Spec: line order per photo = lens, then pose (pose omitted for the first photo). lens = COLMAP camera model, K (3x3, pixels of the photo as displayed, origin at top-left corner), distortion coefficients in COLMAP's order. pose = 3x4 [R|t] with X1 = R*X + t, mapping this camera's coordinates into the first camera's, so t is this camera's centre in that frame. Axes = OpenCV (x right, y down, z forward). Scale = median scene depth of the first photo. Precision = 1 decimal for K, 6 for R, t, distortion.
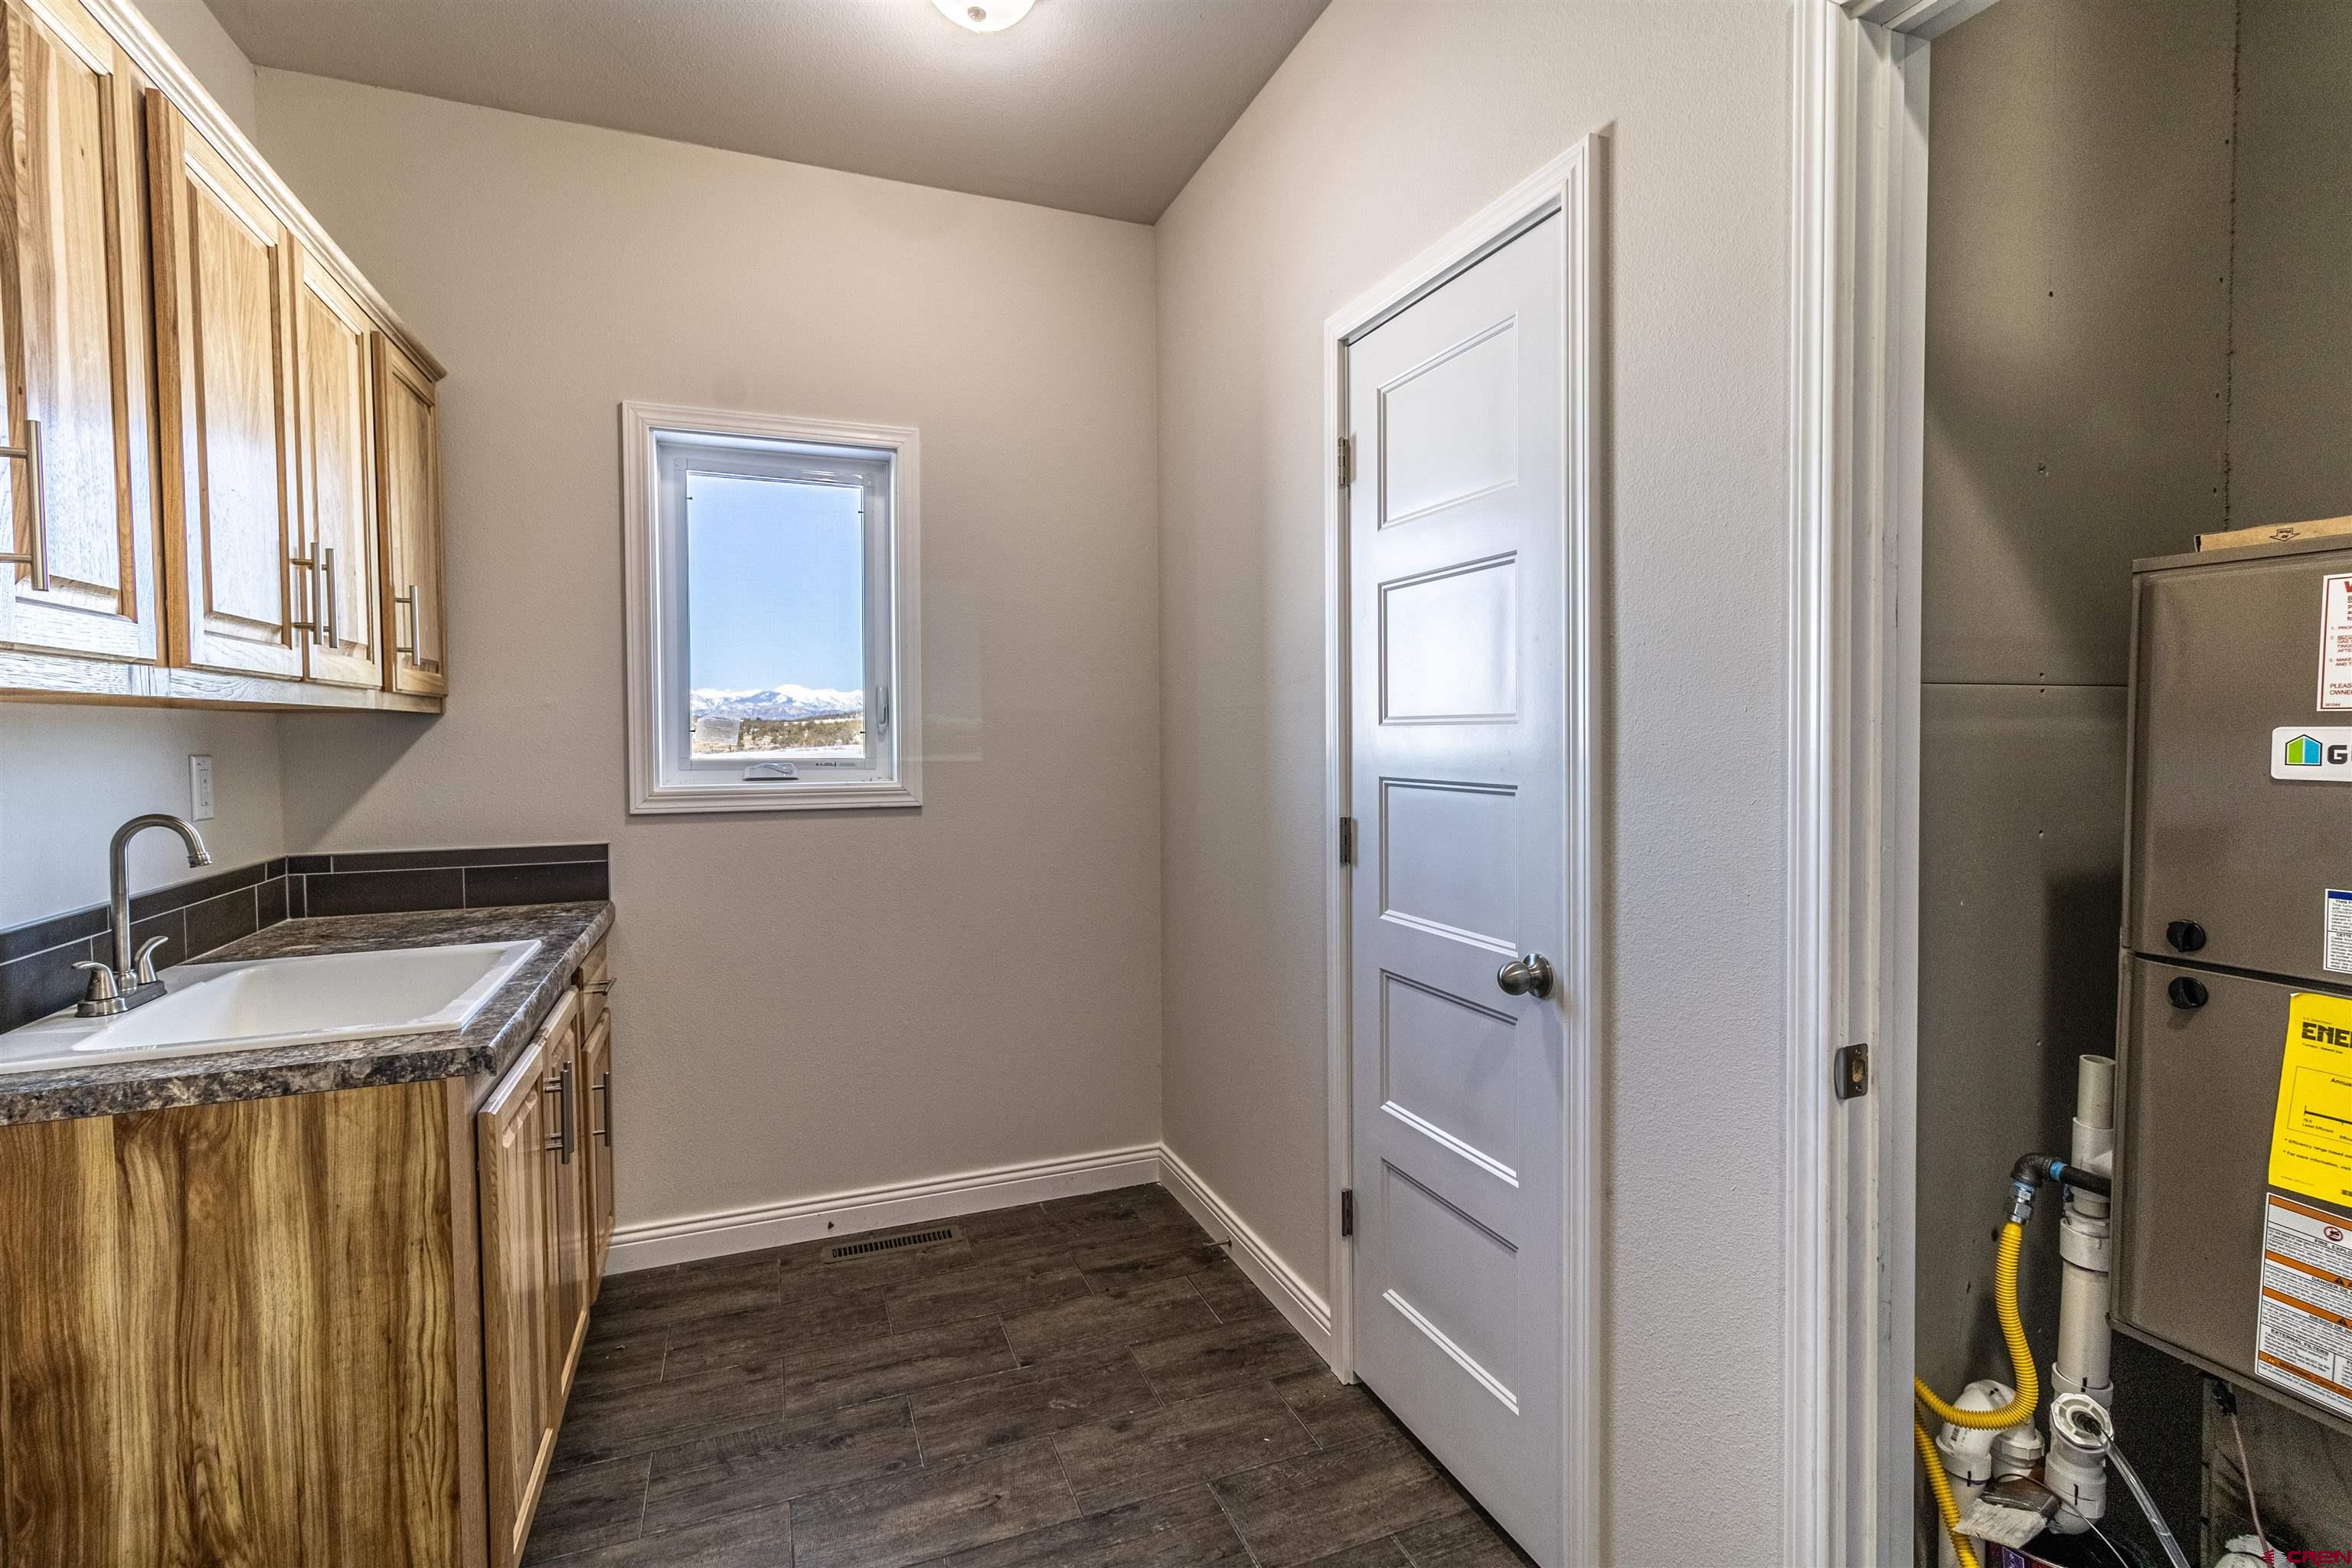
lens RADIAL K [[1075.2, 0, 1167.2], [0, 1075.2, 768.5], [0, 0, 1]] dist [0.002703, 0.000348]
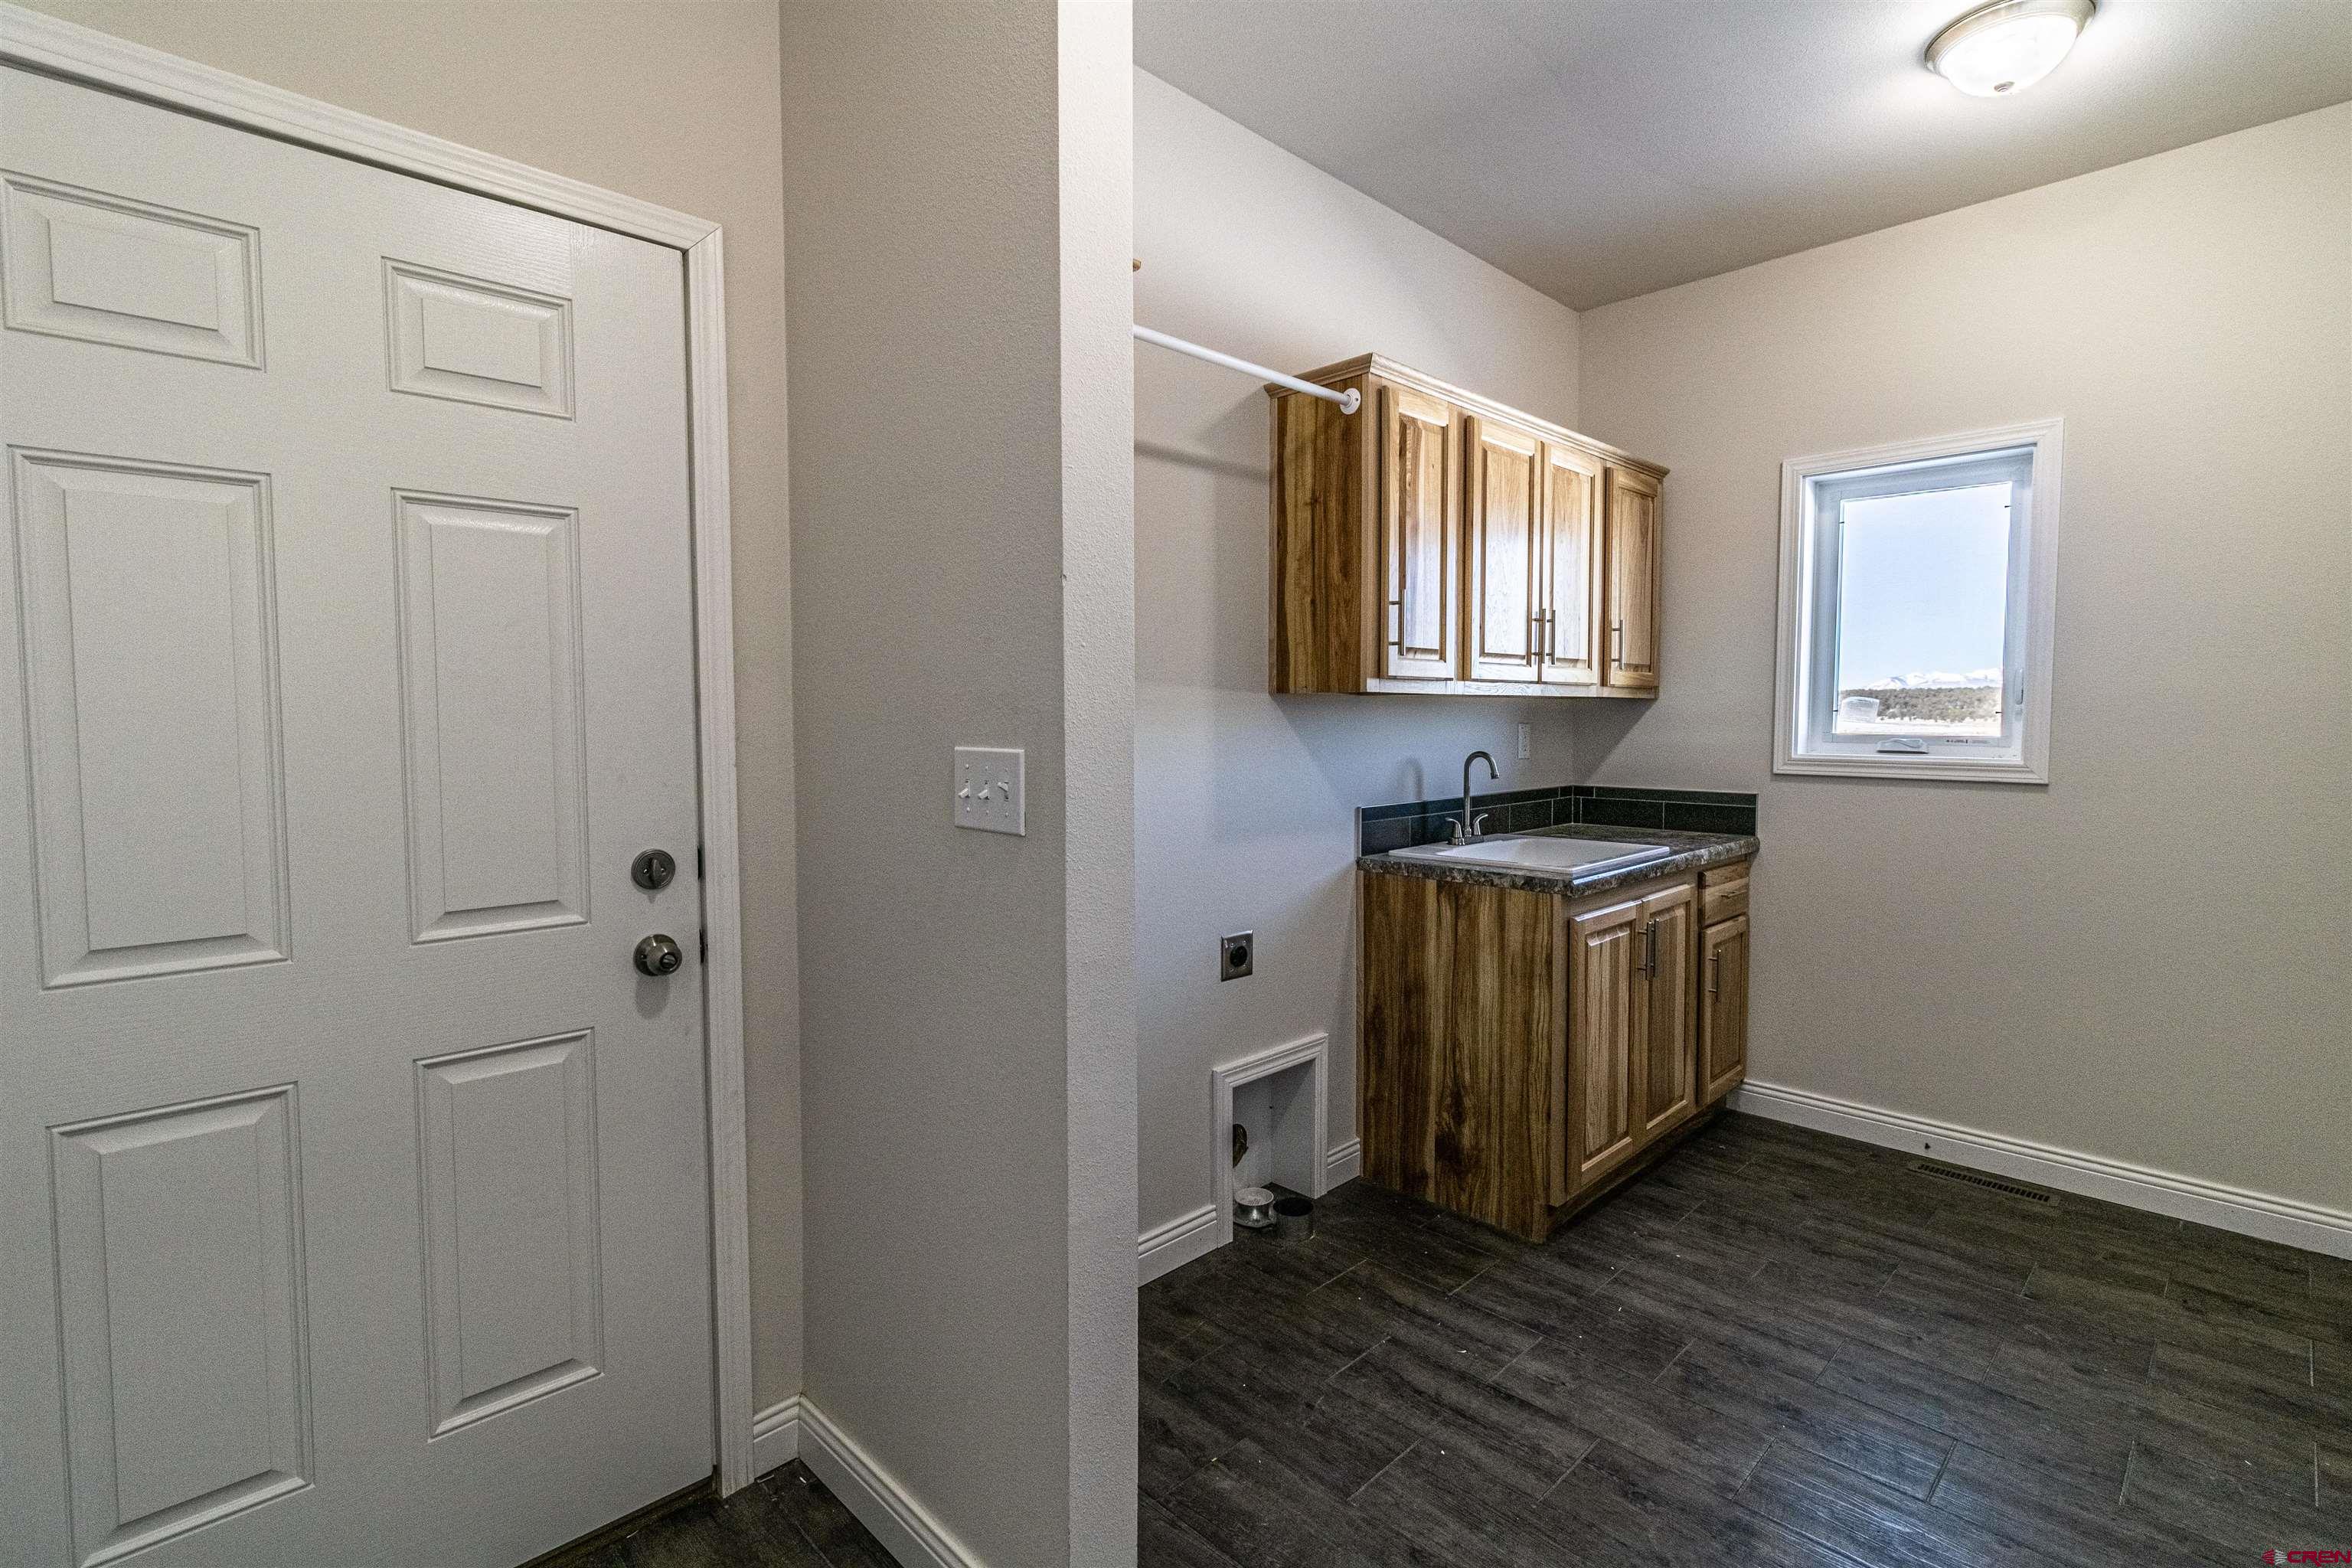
lens RADIAL K [[1092.8, 0, 1197.0], [0, 1092.8, 768.6], [0, 0, 1]] dist [0.002646, 0.000413]
pose [[0.397607, 0.051784, -0.916093, 0.587952], [-0.034102, 0.998550, 0.041644, 0.006409], [0.916922, 0.014682, 0.398797, -0.244060]]
